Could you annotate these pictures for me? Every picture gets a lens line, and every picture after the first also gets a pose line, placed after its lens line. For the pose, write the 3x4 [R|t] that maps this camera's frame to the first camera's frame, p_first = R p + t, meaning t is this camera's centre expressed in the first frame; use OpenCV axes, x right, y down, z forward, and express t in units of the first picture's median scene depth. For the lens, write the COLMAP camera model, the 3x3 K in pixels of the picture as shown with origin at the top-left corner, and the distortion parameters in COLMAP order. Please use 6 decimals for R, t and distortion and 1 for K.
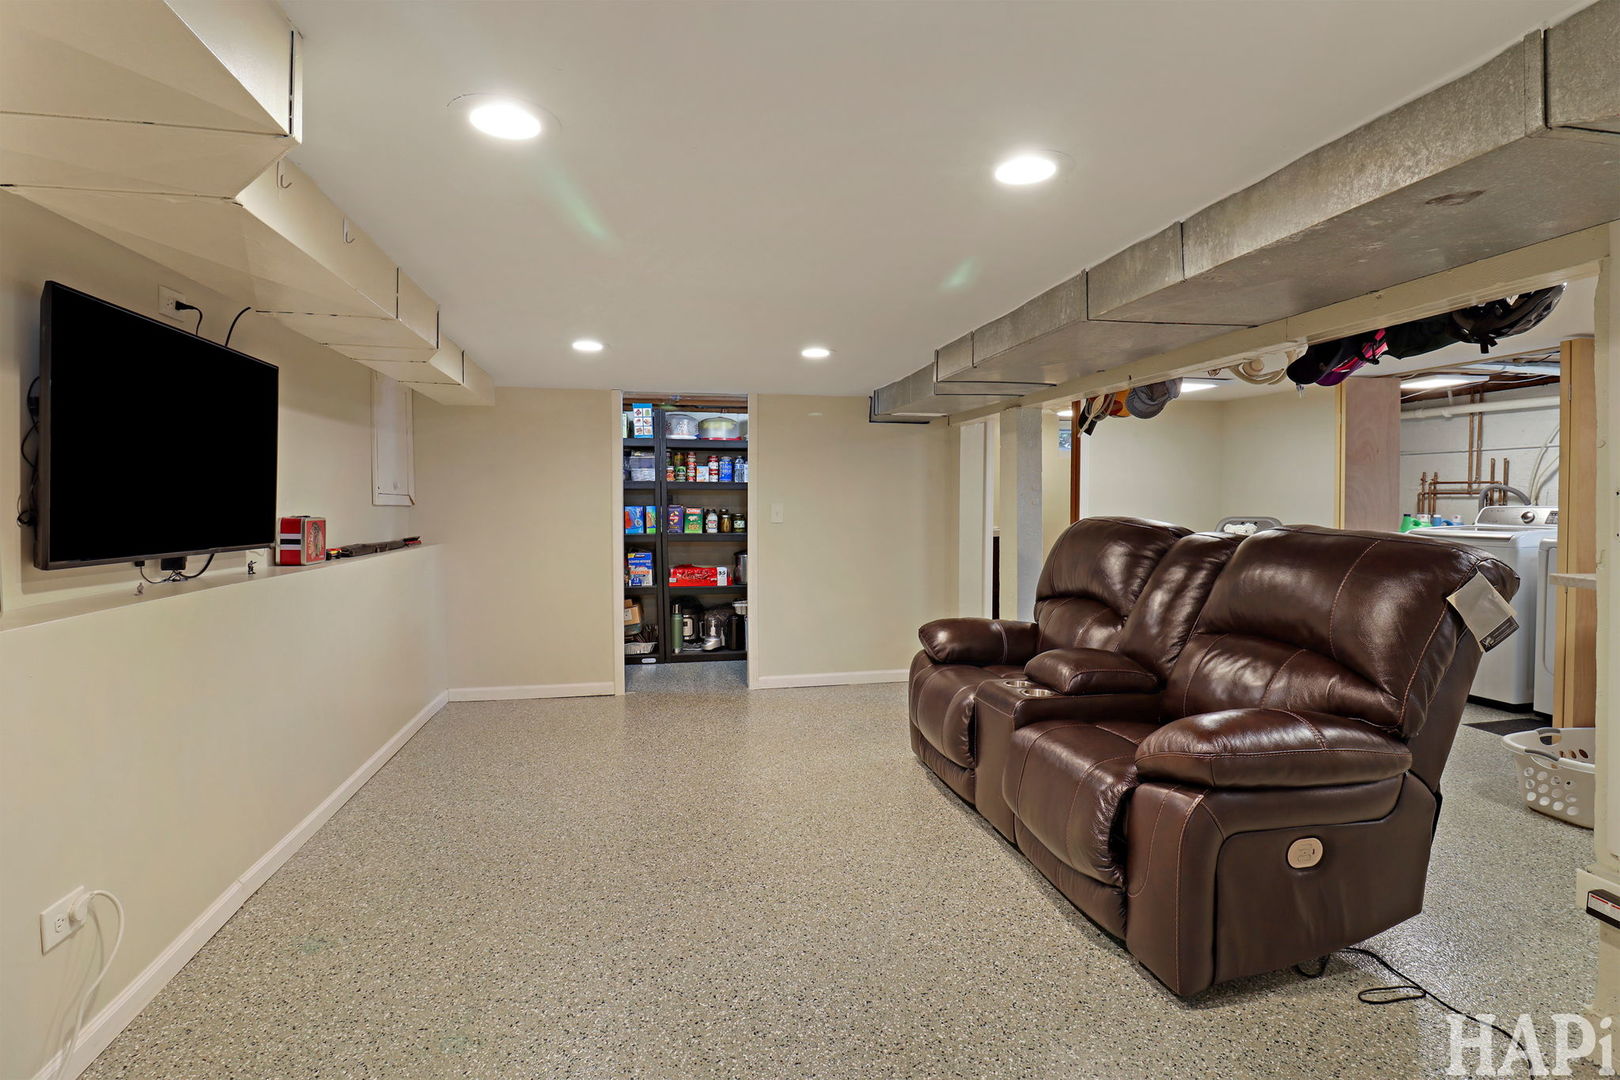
lens RADIAL K [[803.6, 0, 804.8], [0, 803.6, 500.7], [0, 0, 1]] dist [0.000323, -0.017370]
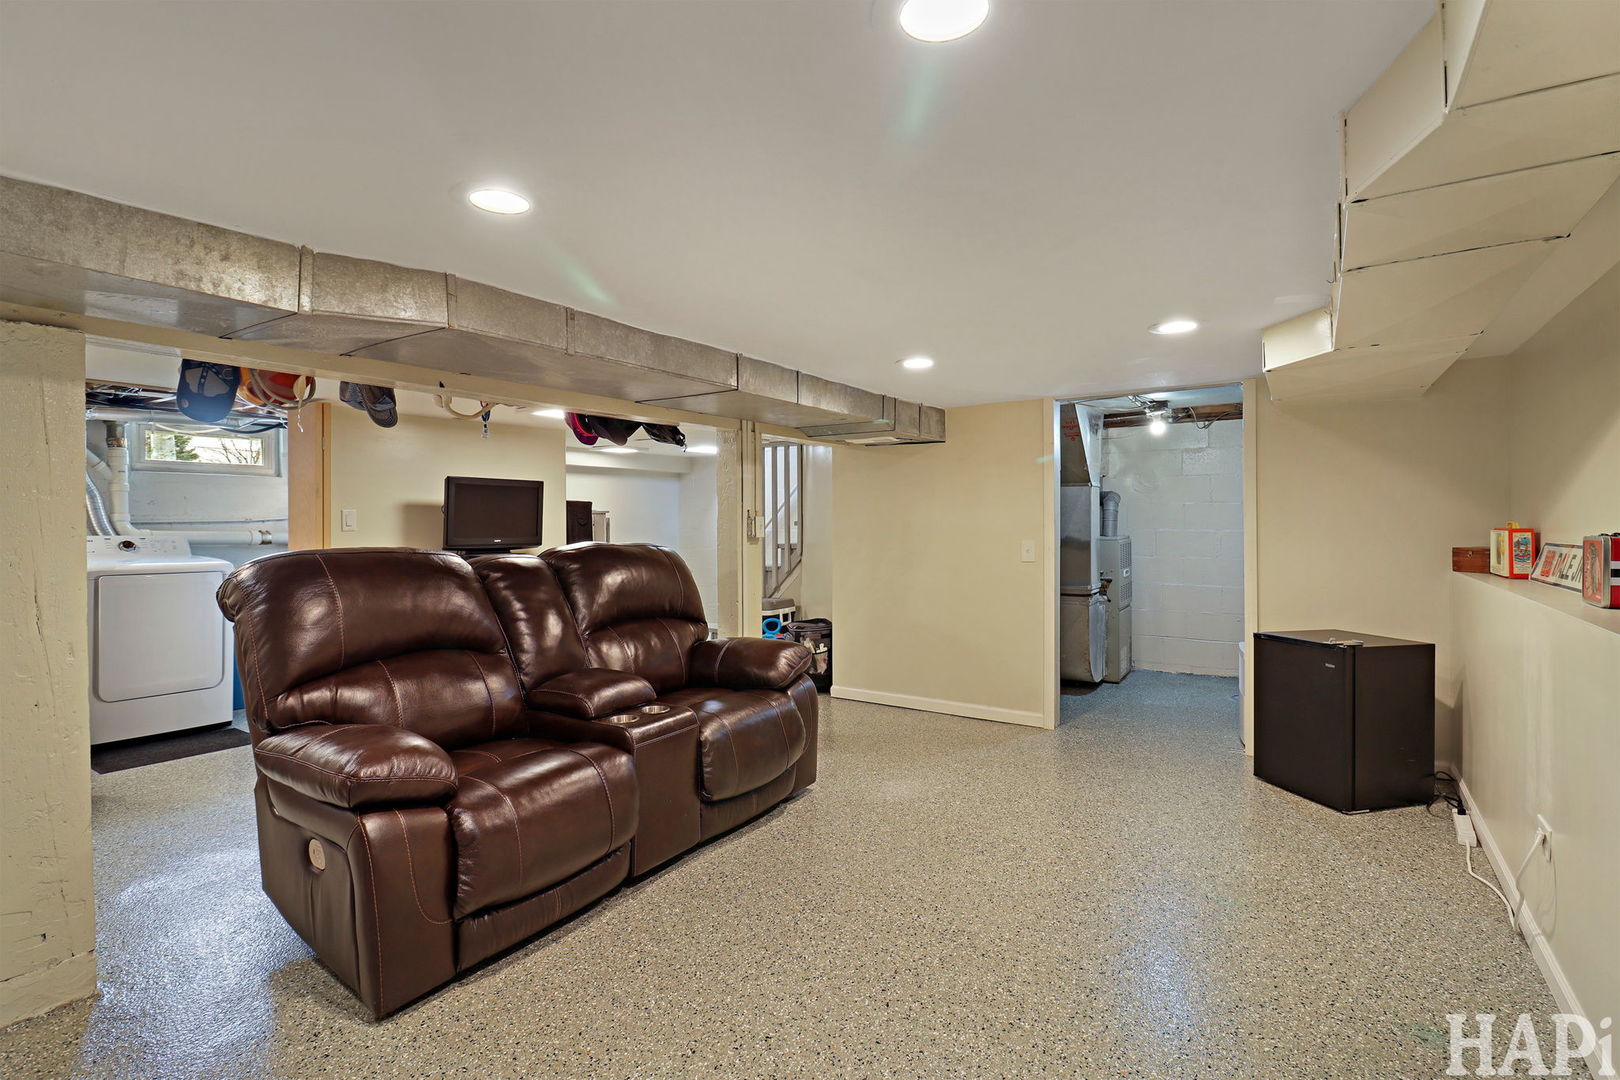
lens RADIAL K [[760.3, 0, 809.4], [0, 760.3, 535.7], [0, 0, 1]] dist [-0.001415, -0.014343]
pose [[-0.712657, -0.006597, 0.701482, -0.283449], [0.007152, 0.999835, 0.016669, -0.000631], [-0.701476, 0.016897, -0.712492, 0.819739]]
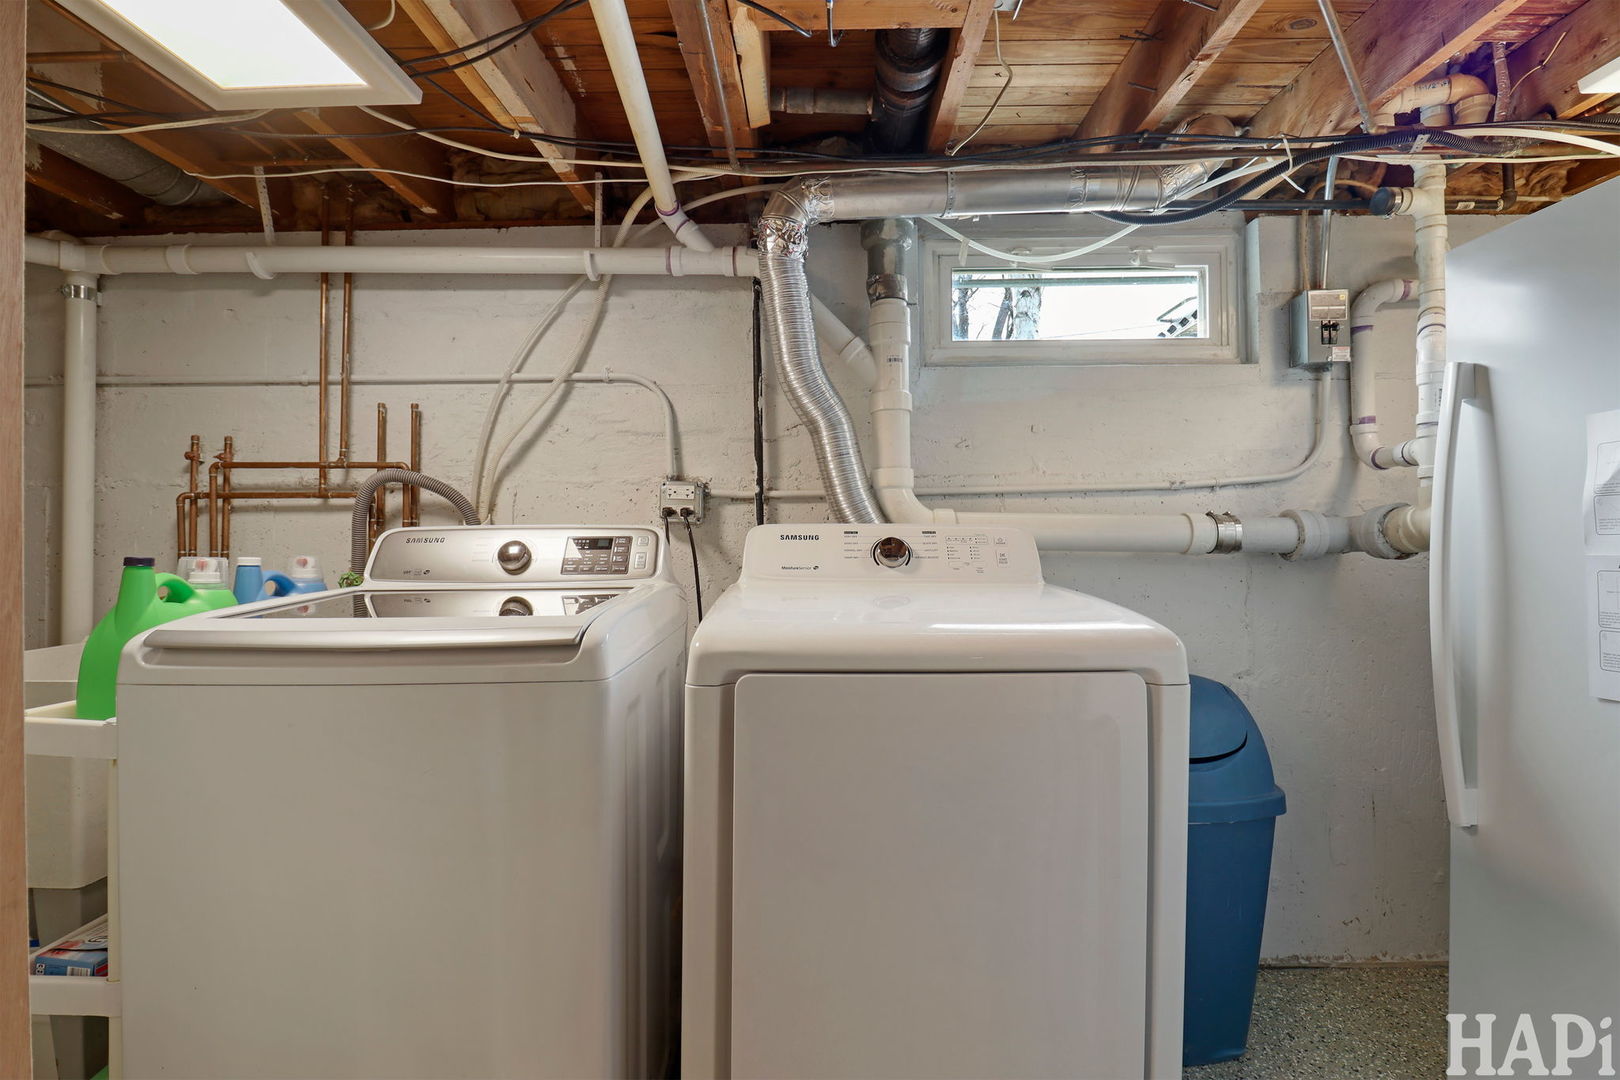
lens RADIAL K [[760.3, 0, 809.4], [0, 760.3, 535.7], [0, 0, 1]] dist [-0.001415, -0.014343]
pose [[0.210935, -0.008144, 0.977466, 0.551554], [0.012844, 0.999902, 0.005559, 0.010669], [-0.977416, 0.011382, 0.211019, 0.723541]]
